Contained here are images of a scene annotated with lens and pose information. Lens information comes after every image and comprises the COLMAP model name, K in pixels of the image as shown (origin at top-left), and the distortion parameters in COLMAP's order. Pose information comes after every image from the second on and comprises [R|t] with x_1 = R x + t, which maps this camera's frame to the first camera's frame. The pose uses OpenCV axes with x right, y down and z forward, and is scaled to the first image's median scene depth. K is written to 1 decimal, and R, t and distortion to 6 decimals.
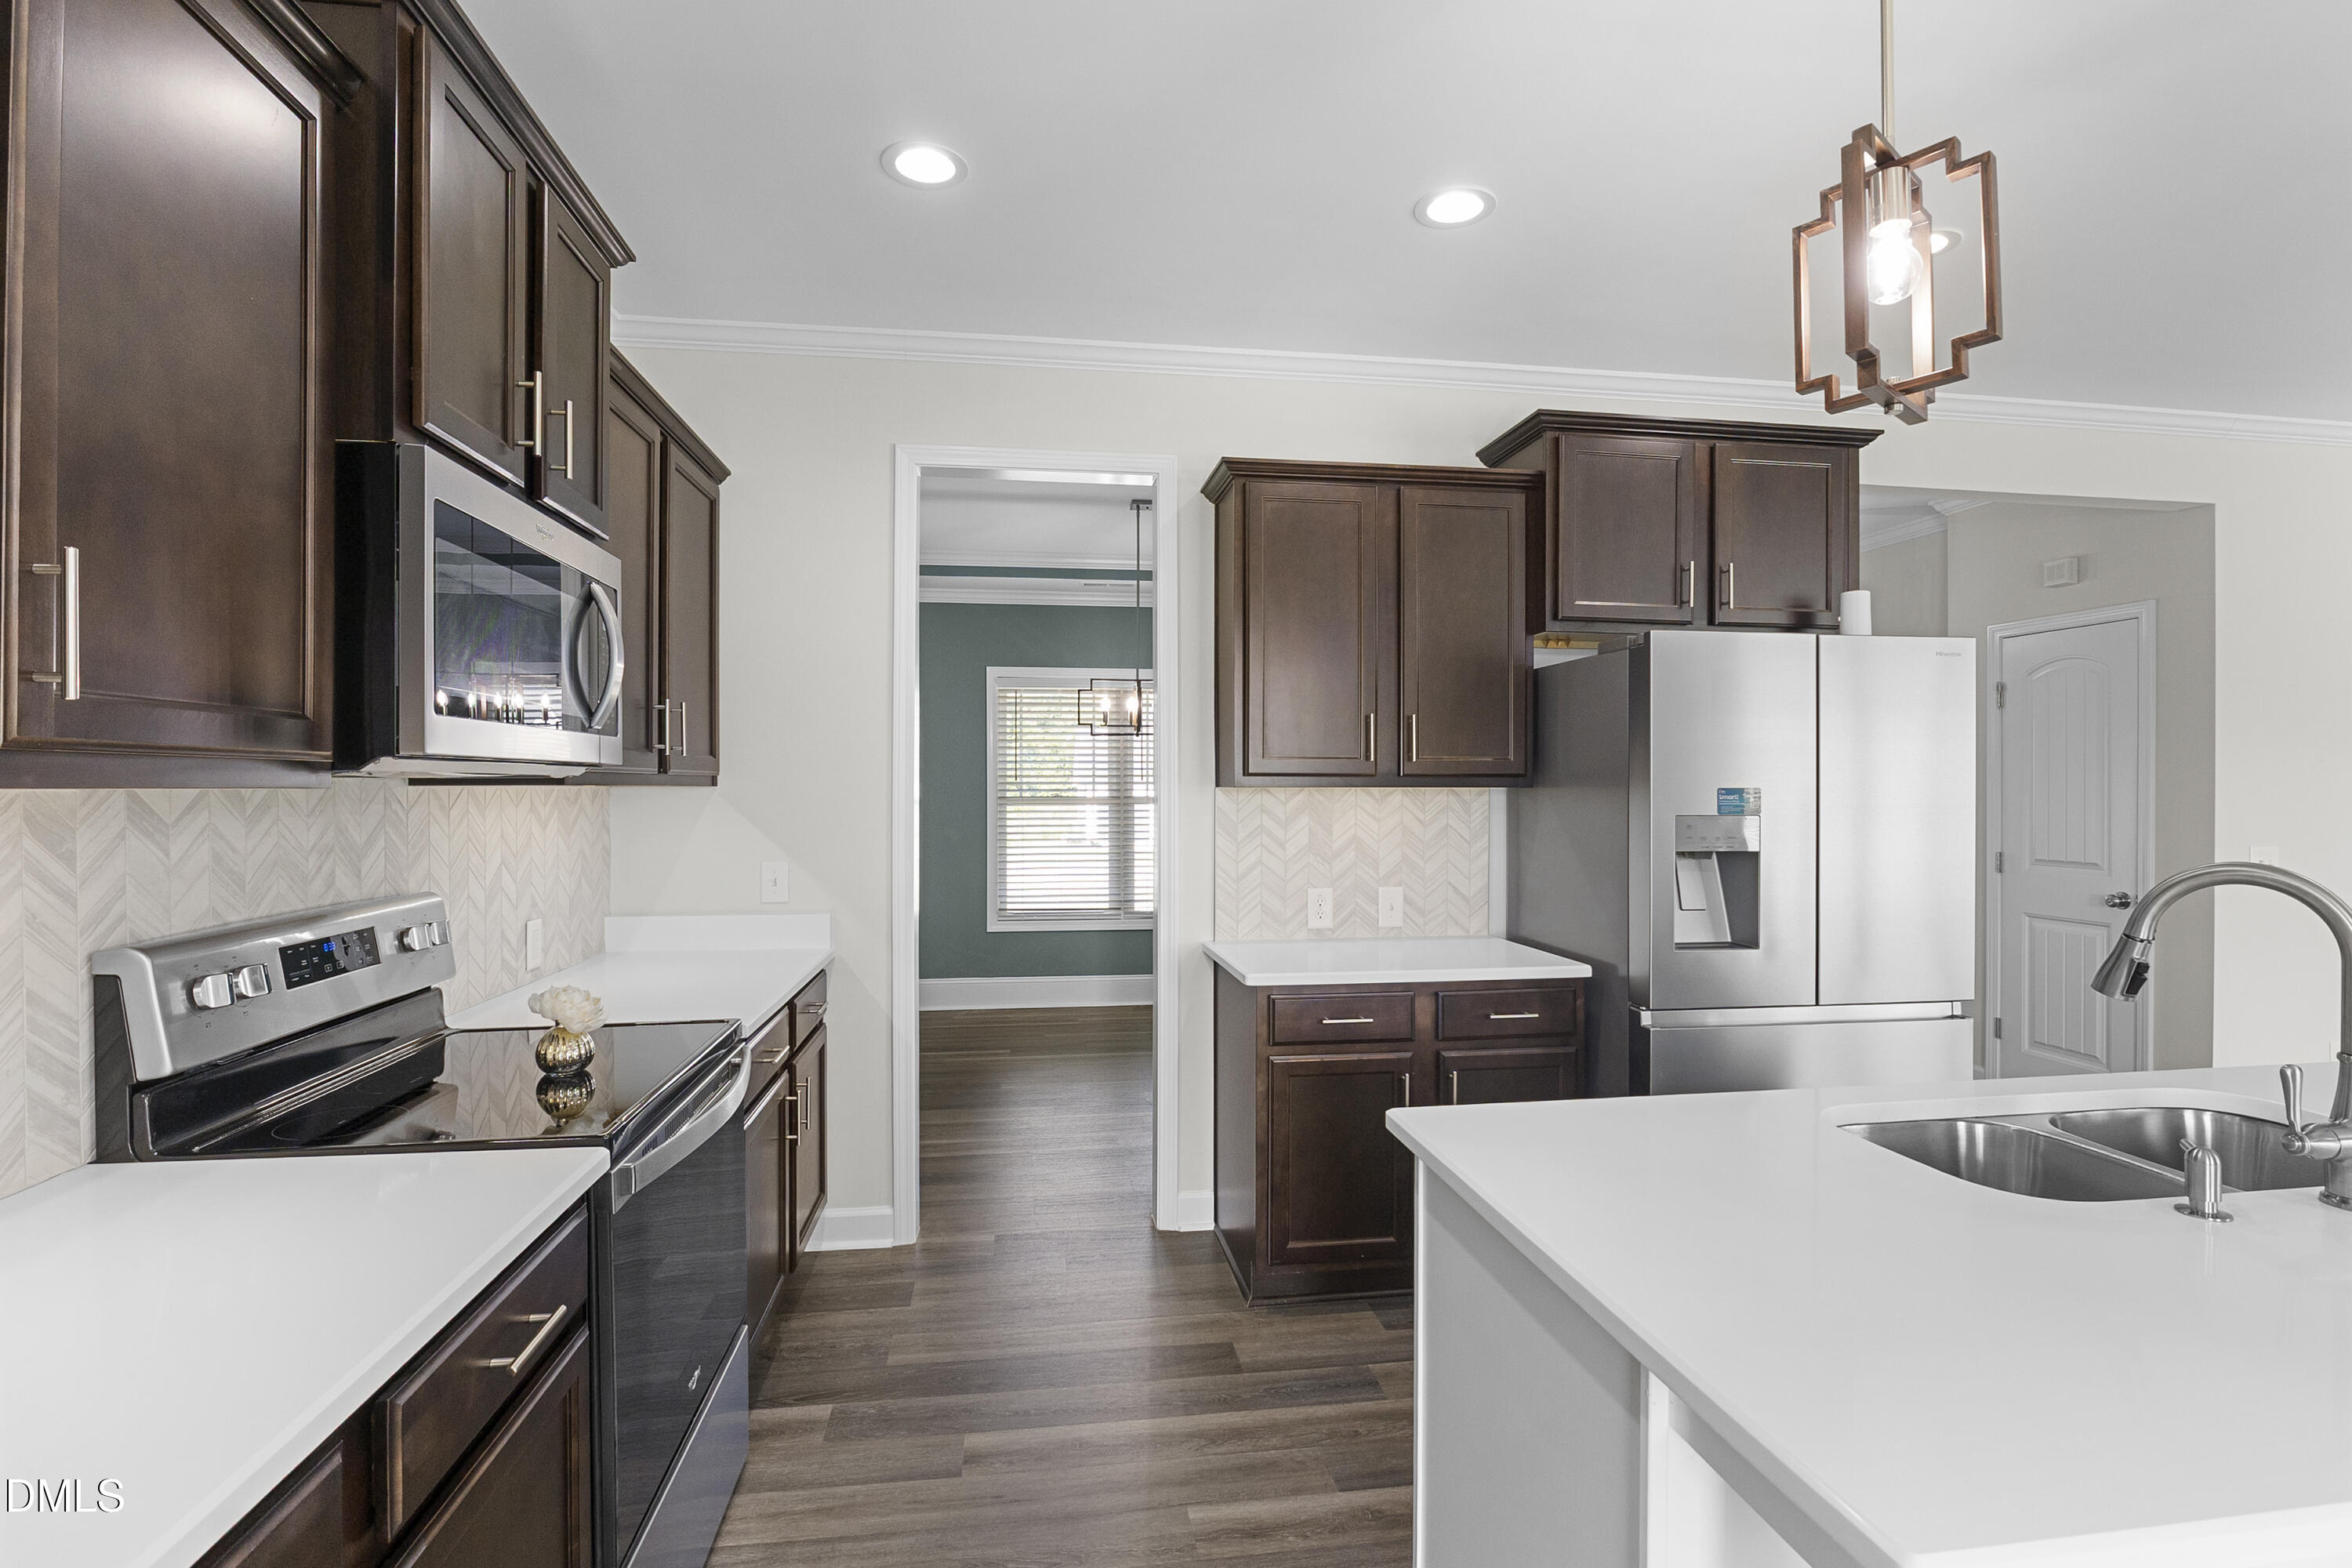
lens RADIAL K [[1110.7, 0, 1178.6], [0, 1110.7, 781.7], [0, 0, 1]] dist [-0.002577, -0.001045]
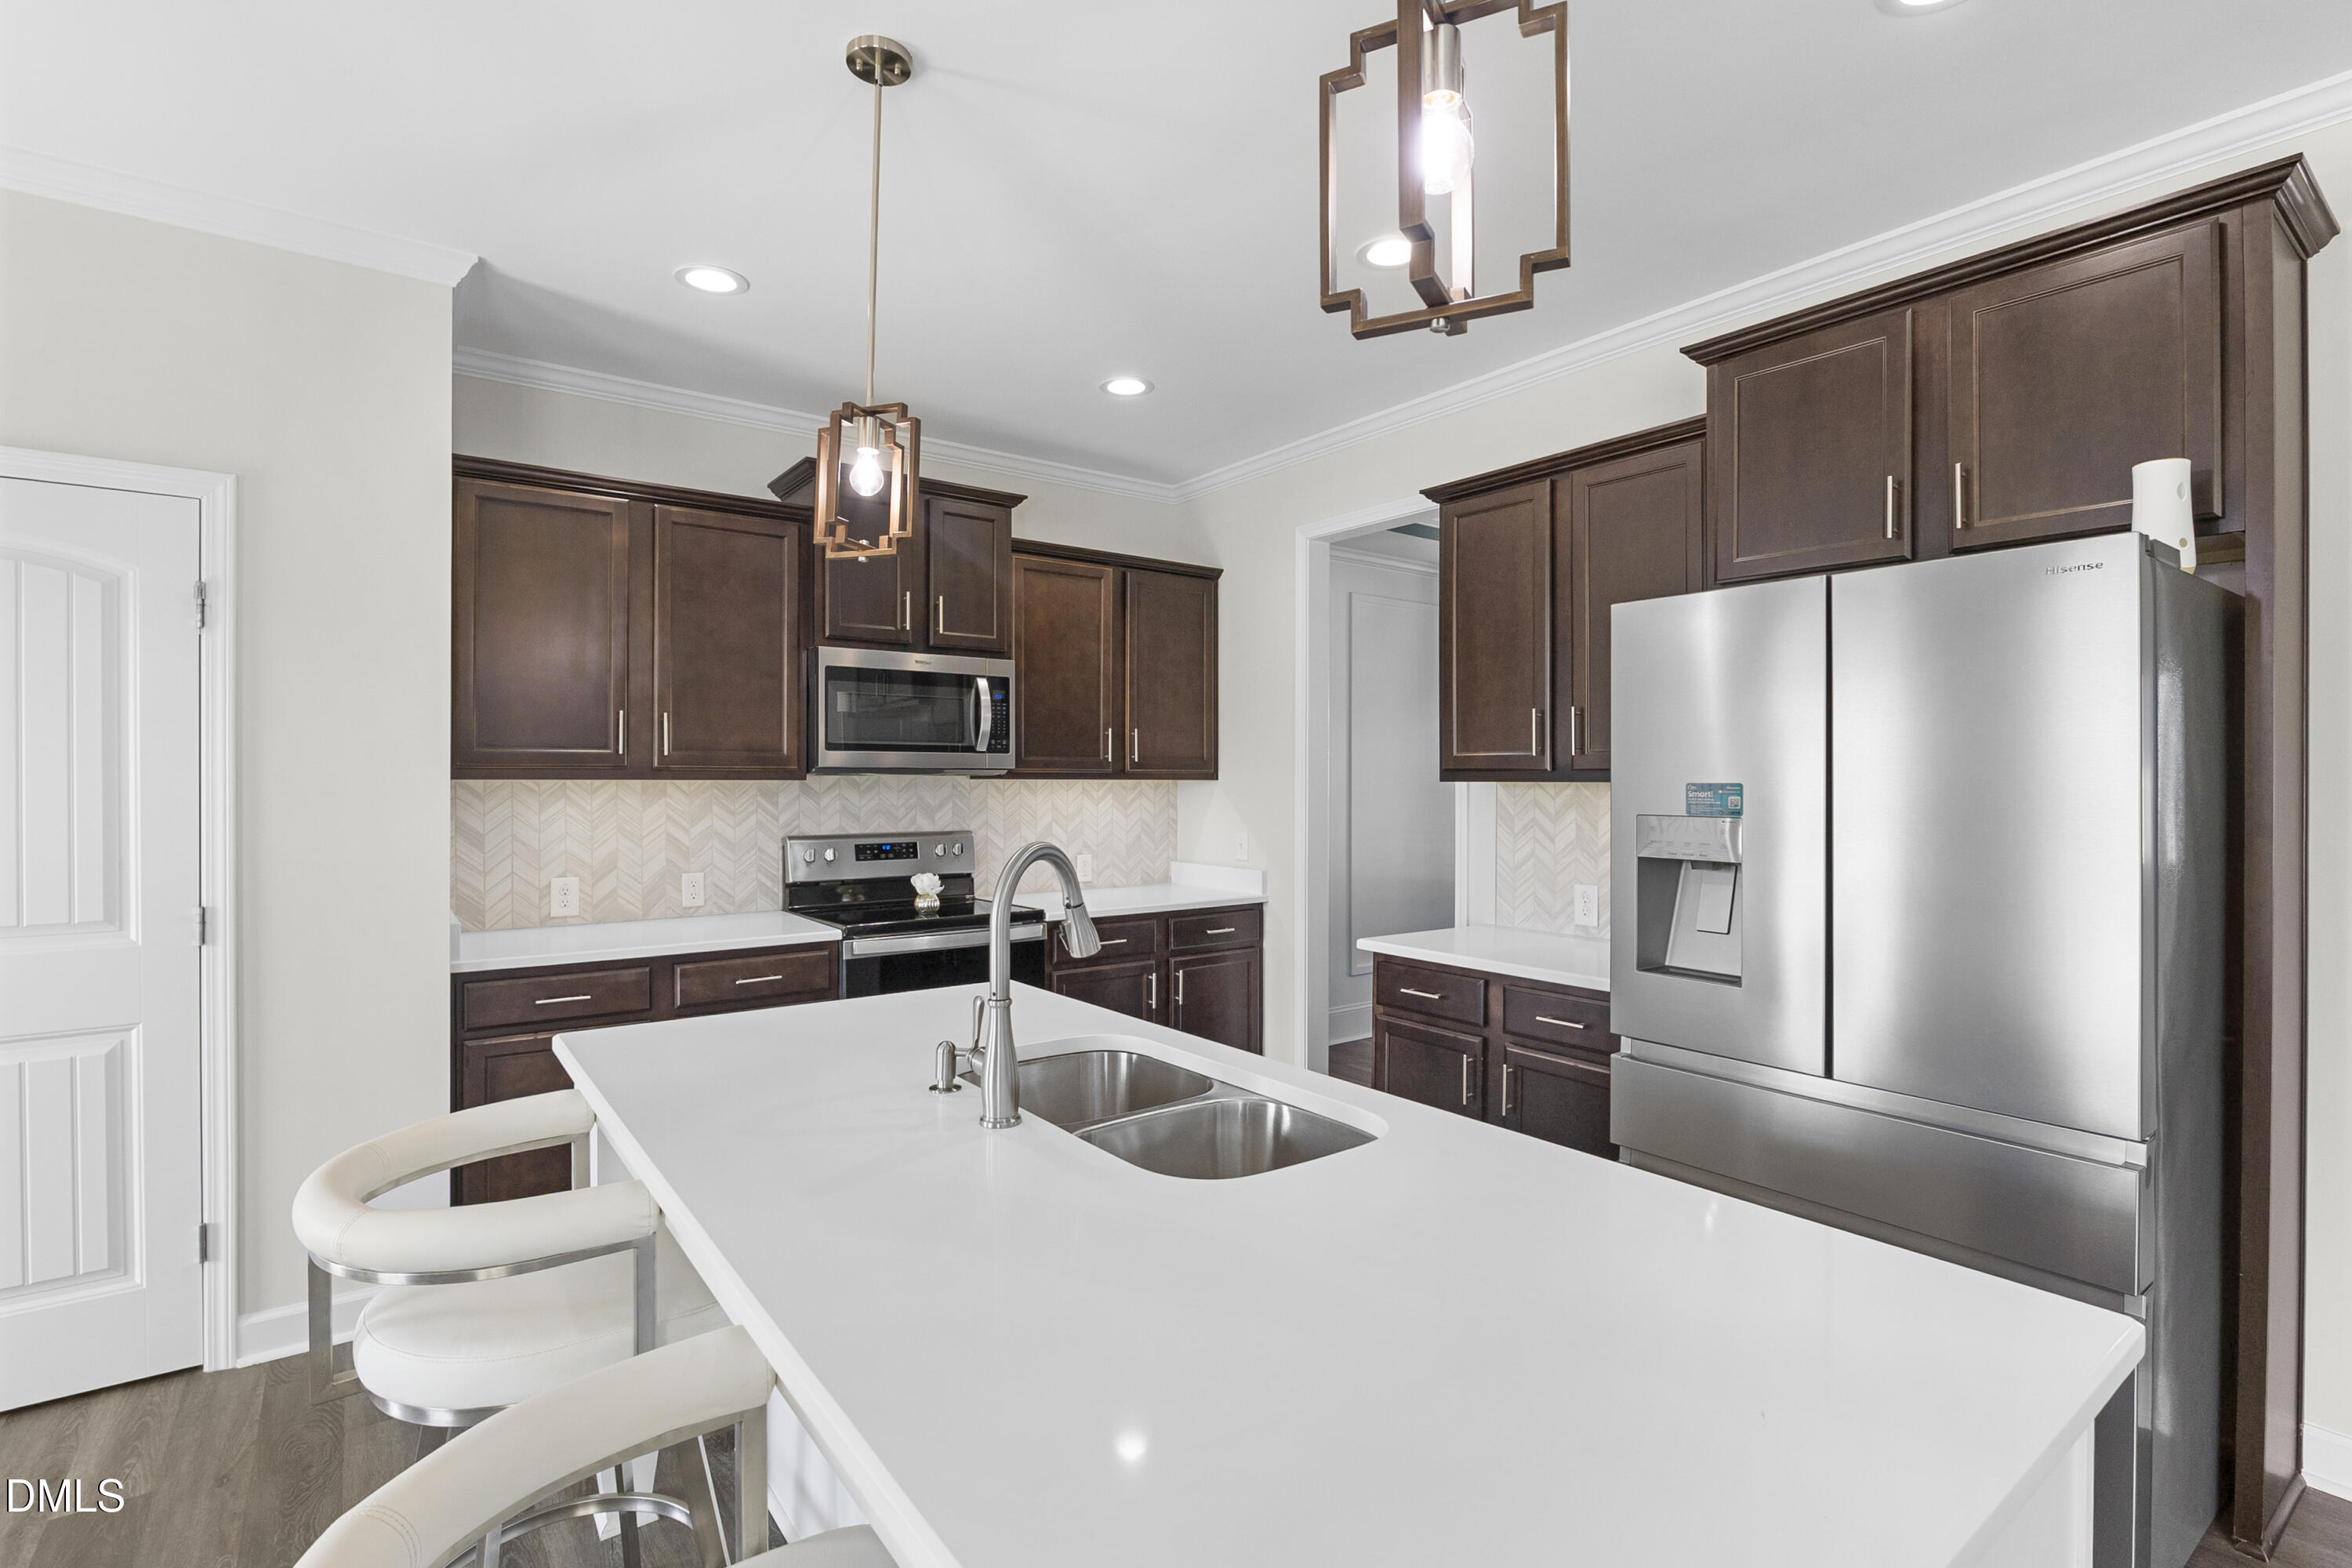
lens RADIAL K [[1110.7, 0, 1184.4], [0, 1110.7, 779.5], [0, 0, 1]] dist [-0.002577, -0.001045]
pose [[0.476067, 0.000492, -0.879409, 1.033707], [0.000699, 0.999999, 0.000938, 0.001937], [0.879409, -0.001062, 0.476067, 0.277235]]
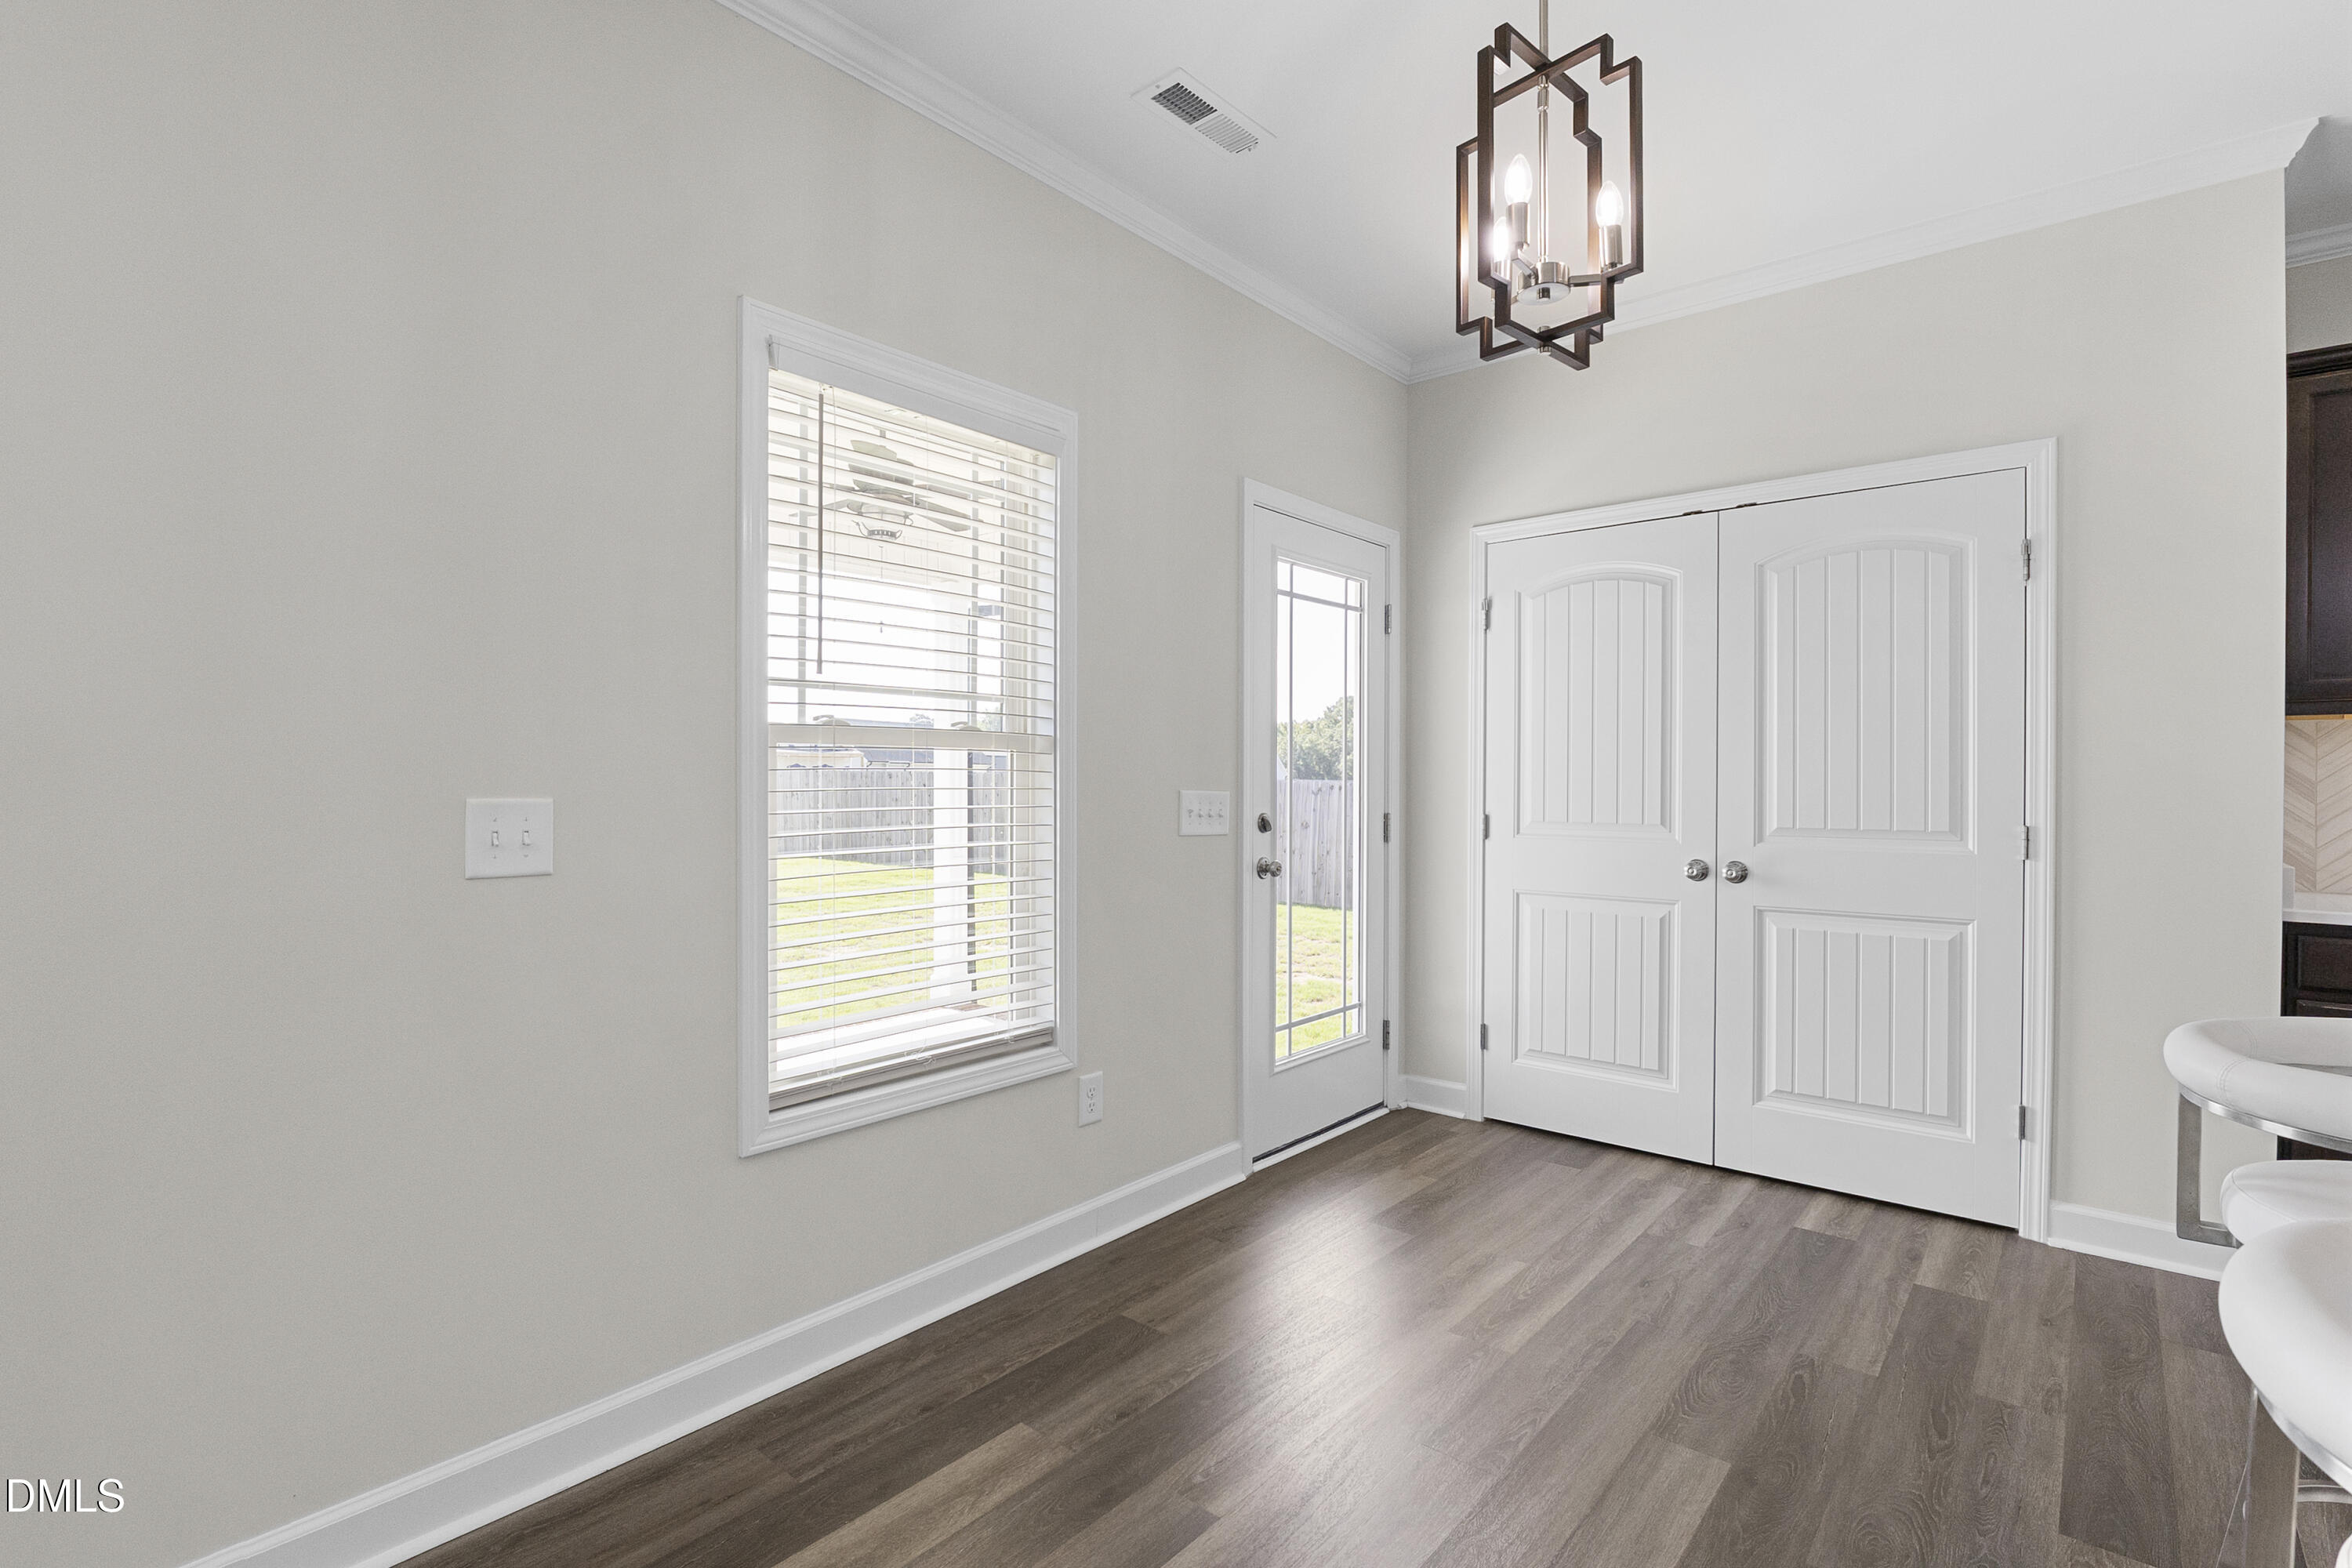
lens RADIAL K [[1110.7, 0, 1177.4], [0, 1110.7, 786.9], [0, 0, 1]] dist [-0.002577, -0.001045]
pose [[-0.748475, 0.008815, -0.663104, 1.139065], [-0.001535, 0.999886, 0.015025, 0.066832], [0.663161, 0.012263, -0.748376, 0.242435]]
